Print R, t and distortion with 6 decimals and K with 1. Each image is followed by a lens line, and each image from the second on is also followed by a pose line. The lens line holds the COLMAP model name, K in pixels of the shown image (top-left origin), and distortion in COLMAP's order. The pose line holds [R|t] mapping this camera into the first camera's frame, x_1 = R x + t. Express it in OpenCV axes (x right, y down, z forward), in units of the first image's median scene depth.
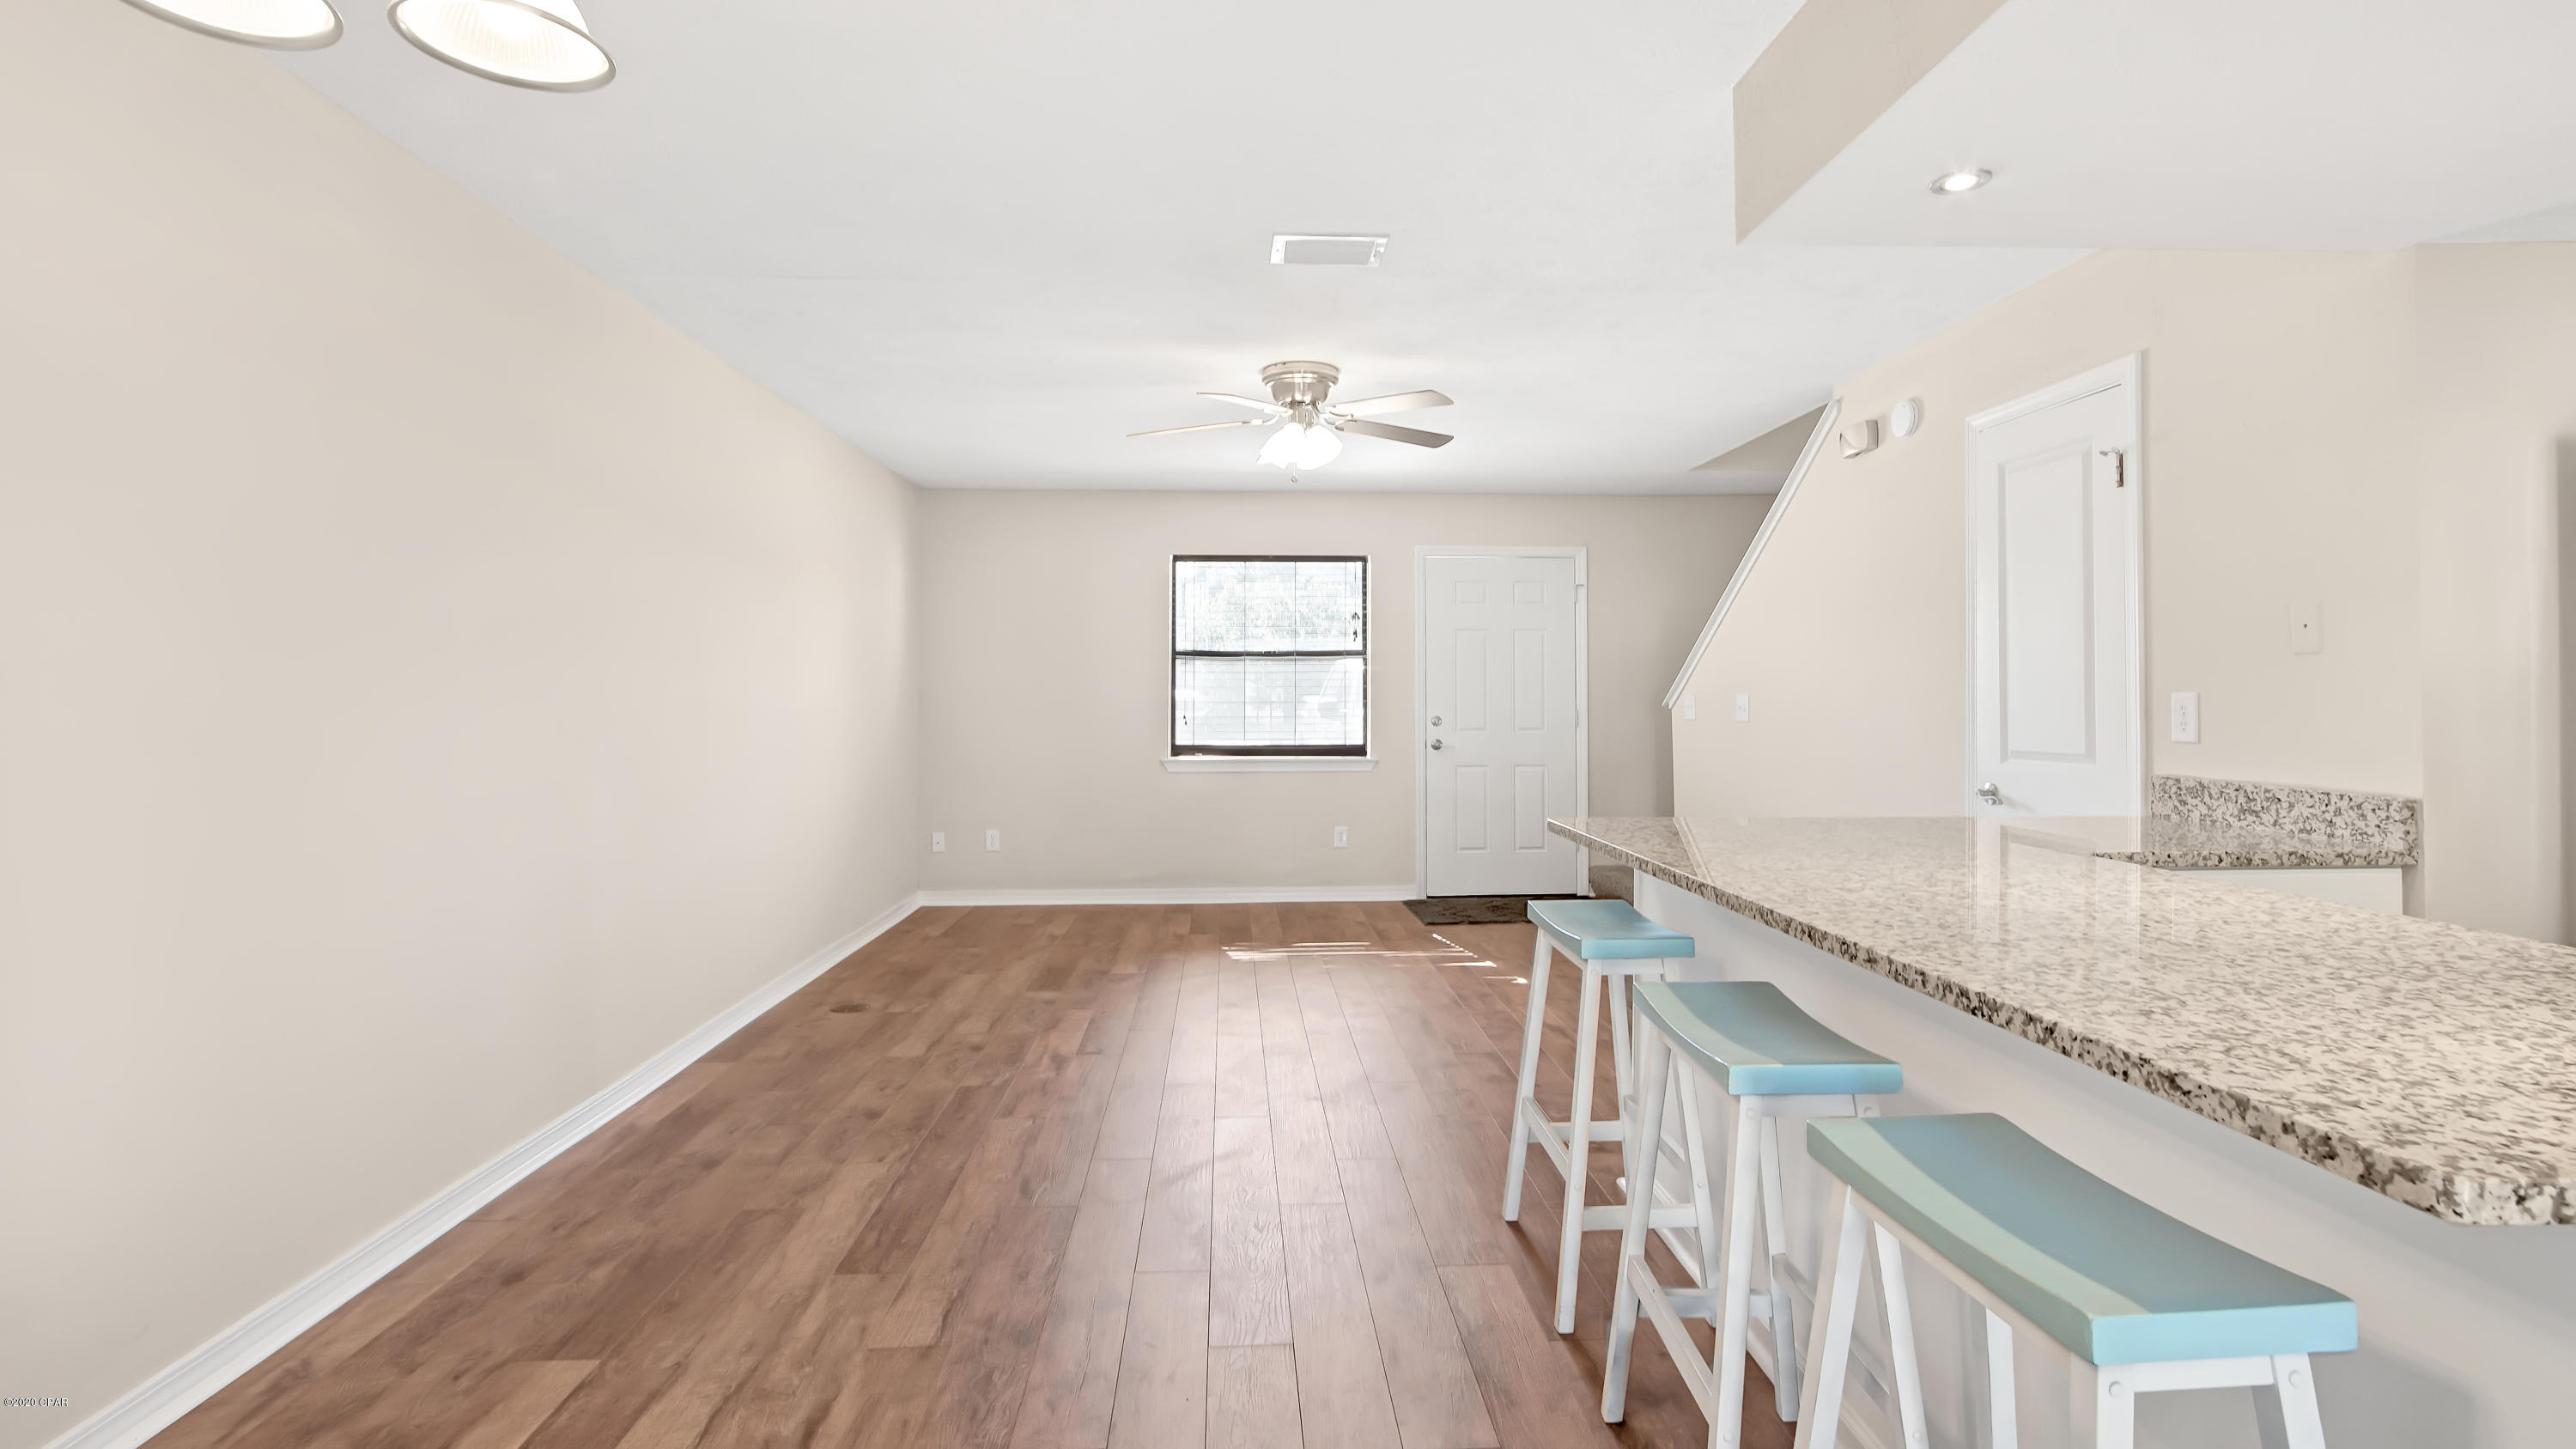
lens RADIAL K [[1214.6, 0, 1335.3], [0, 1214.6, 669.1], [0, 0, 1]] dist [-0.012153, 0.001714]
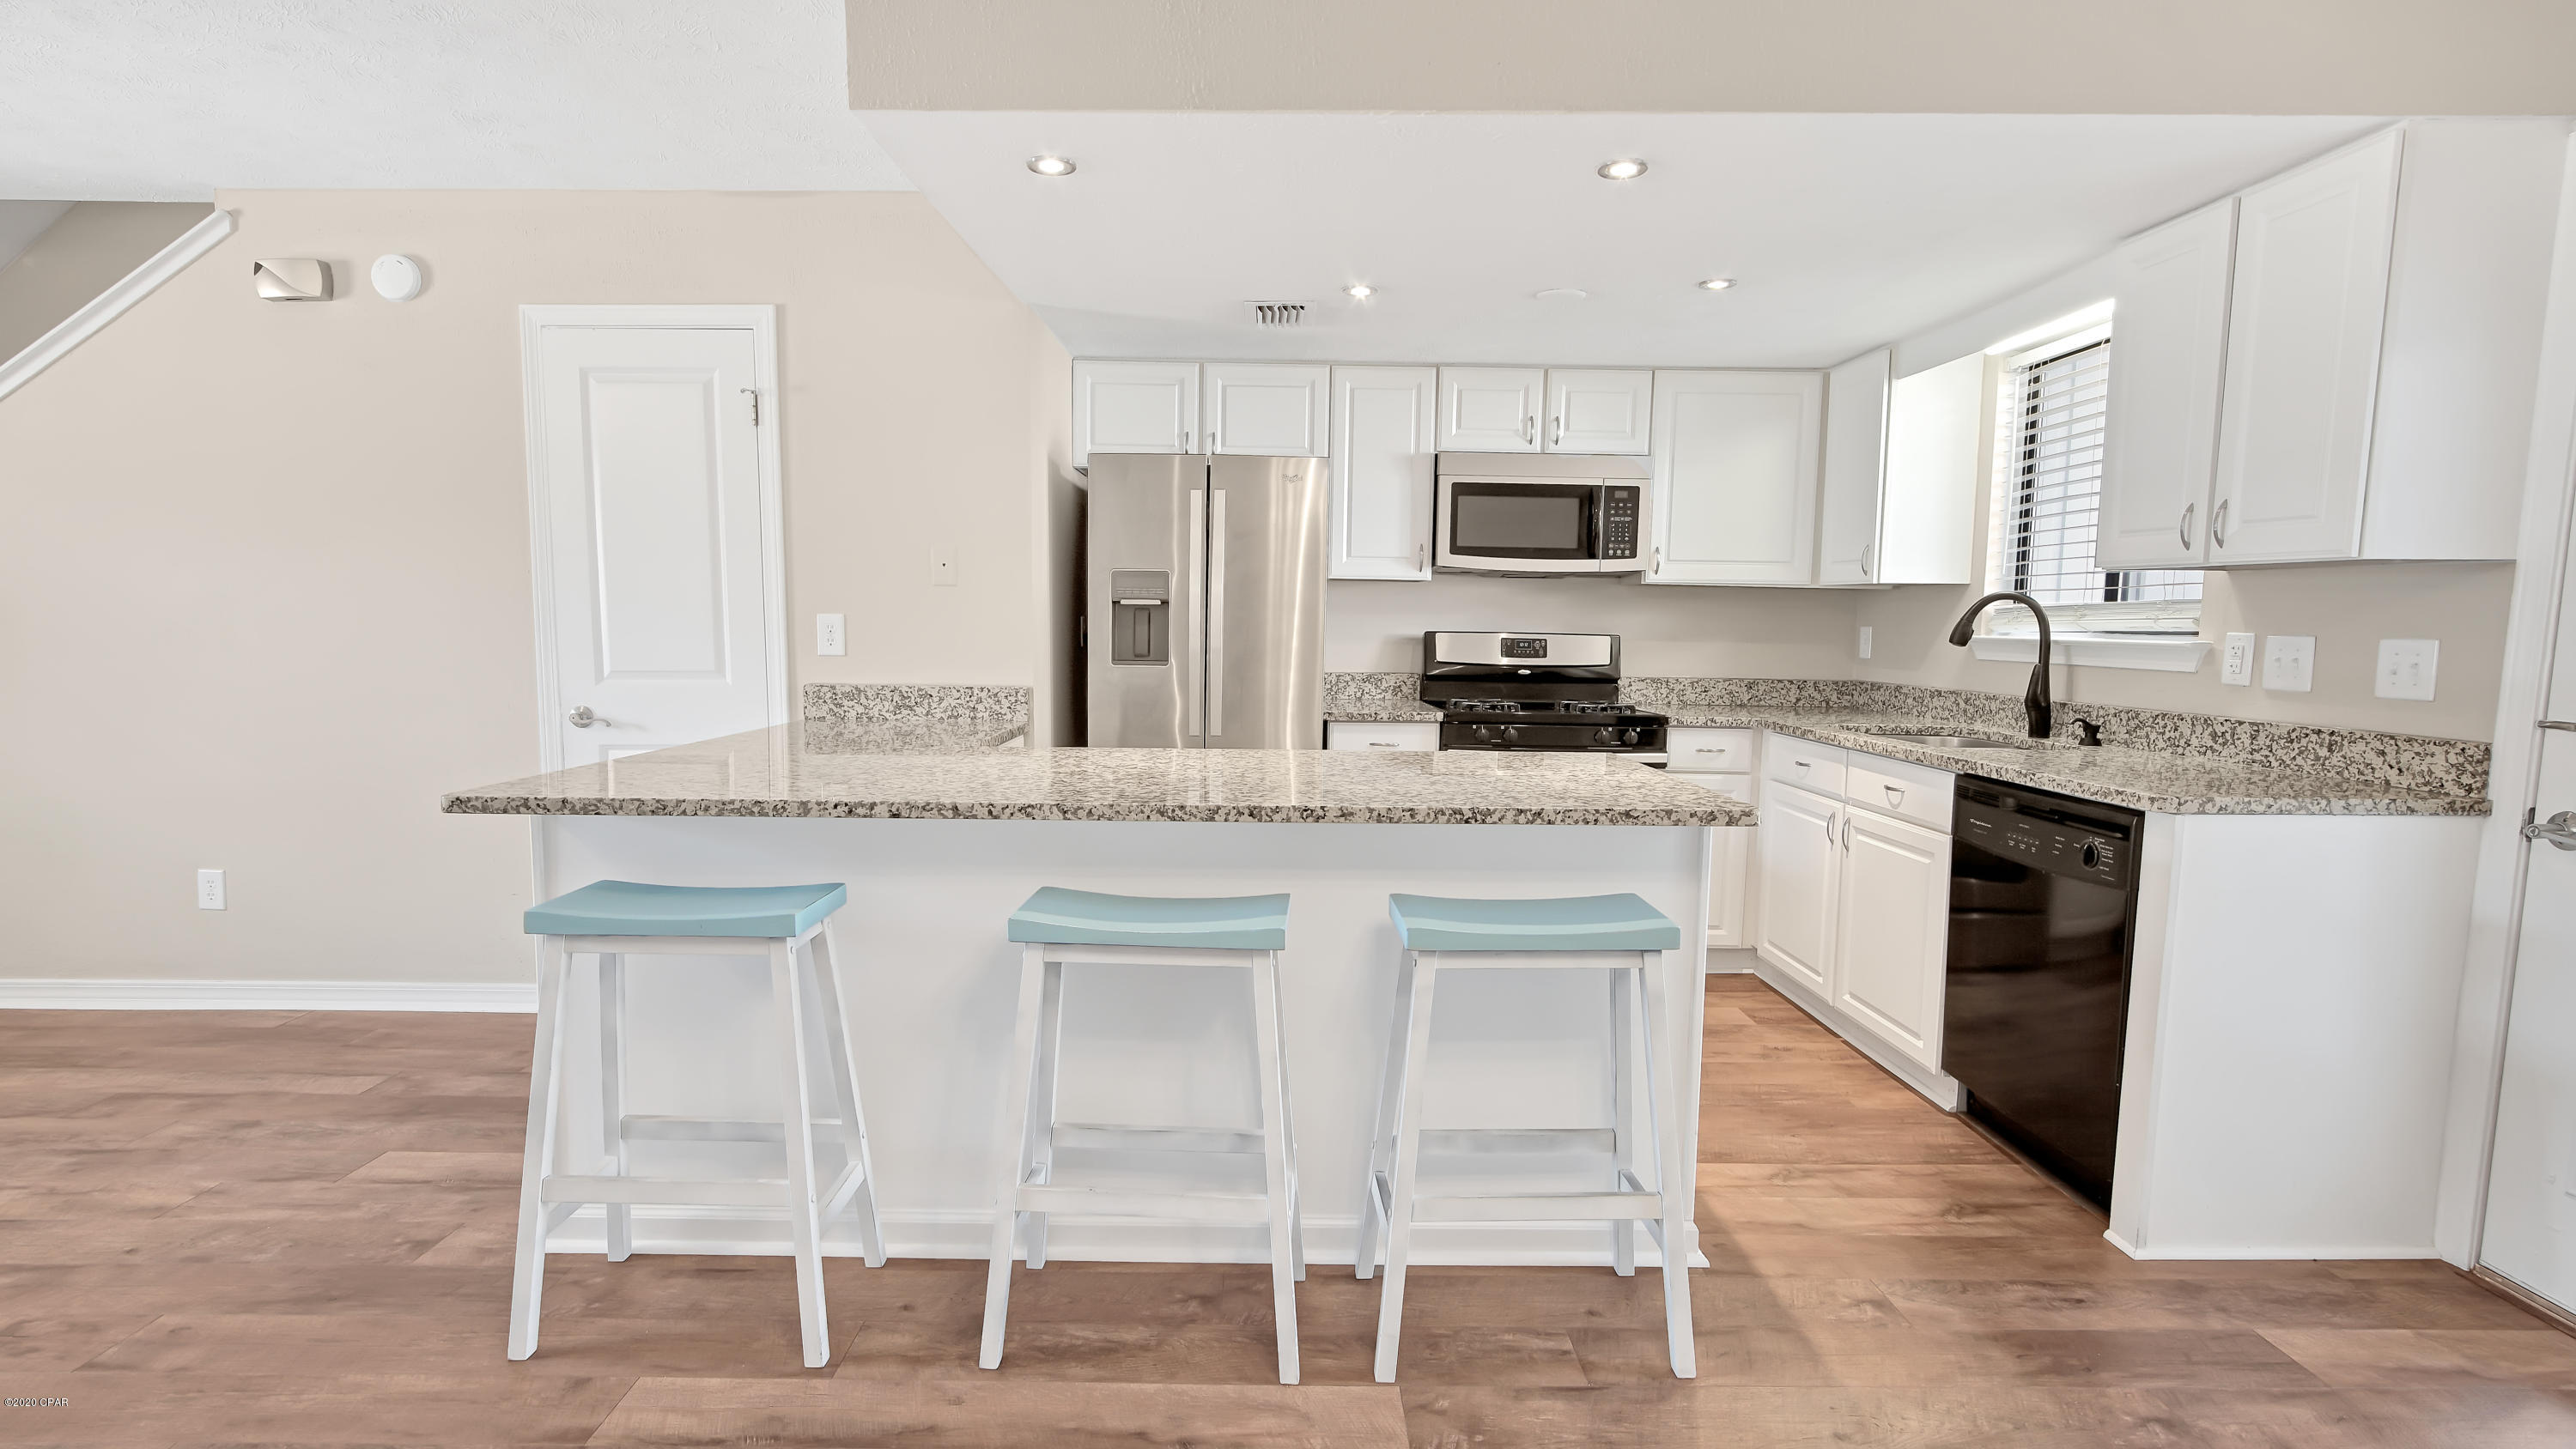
lens RADIAL K [[1139.5, 0, 1273.3], [0, 1139.5, 732.8], [0, 0, 1]] dist [-0.012236, 0.000333]
pose [[0.064562, -0.098191, 0.993071, -0.509706], [-0.027979, 0.994578, 0.100159, 0.014939], [-0.997521, -0.034252, 0.061465, 0.627461]]
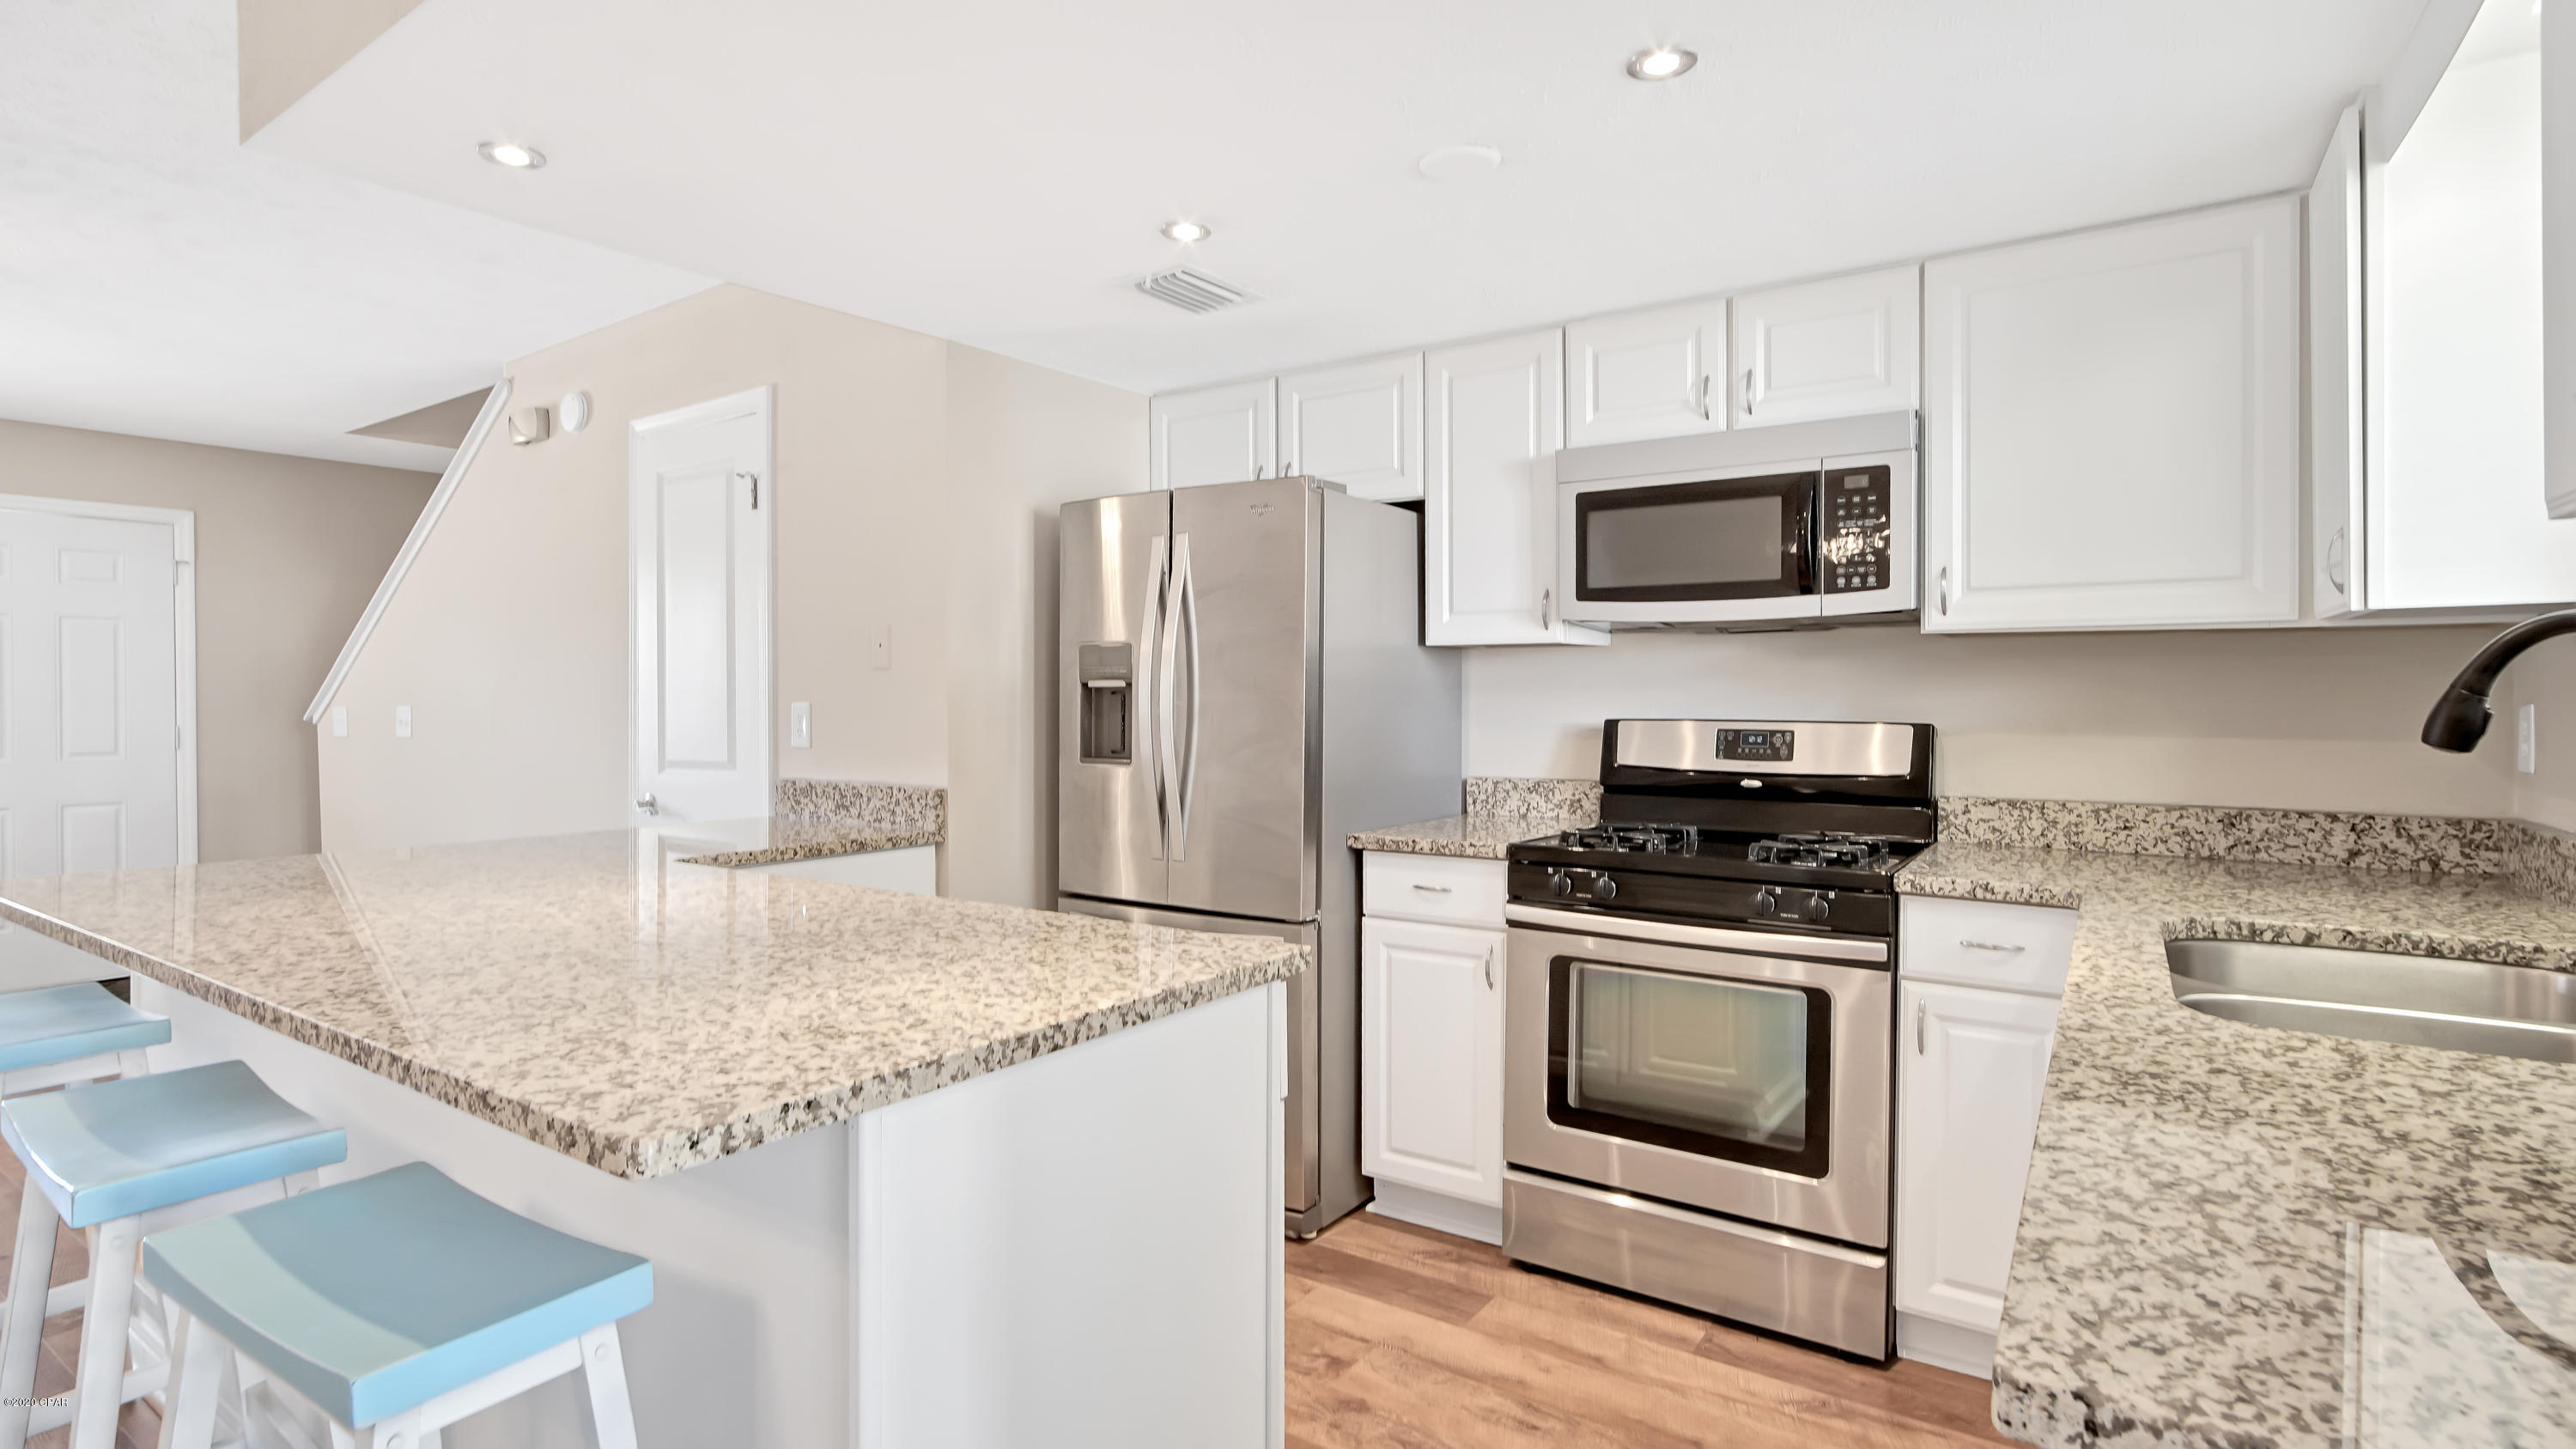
lens RADIAL K [[1214.6, 0, 1305.1], [0, 1214.6, 704.6], [0, 0, 1]] dist [-0.012153, 0.001714]
pose [[0.609315, -0.004523, 0.792915, 0.135343], [-0.012319, 0.999809, 0.015170, -0.001390], [-0.792833, -0.019012, 0.609143, -0.051653]]
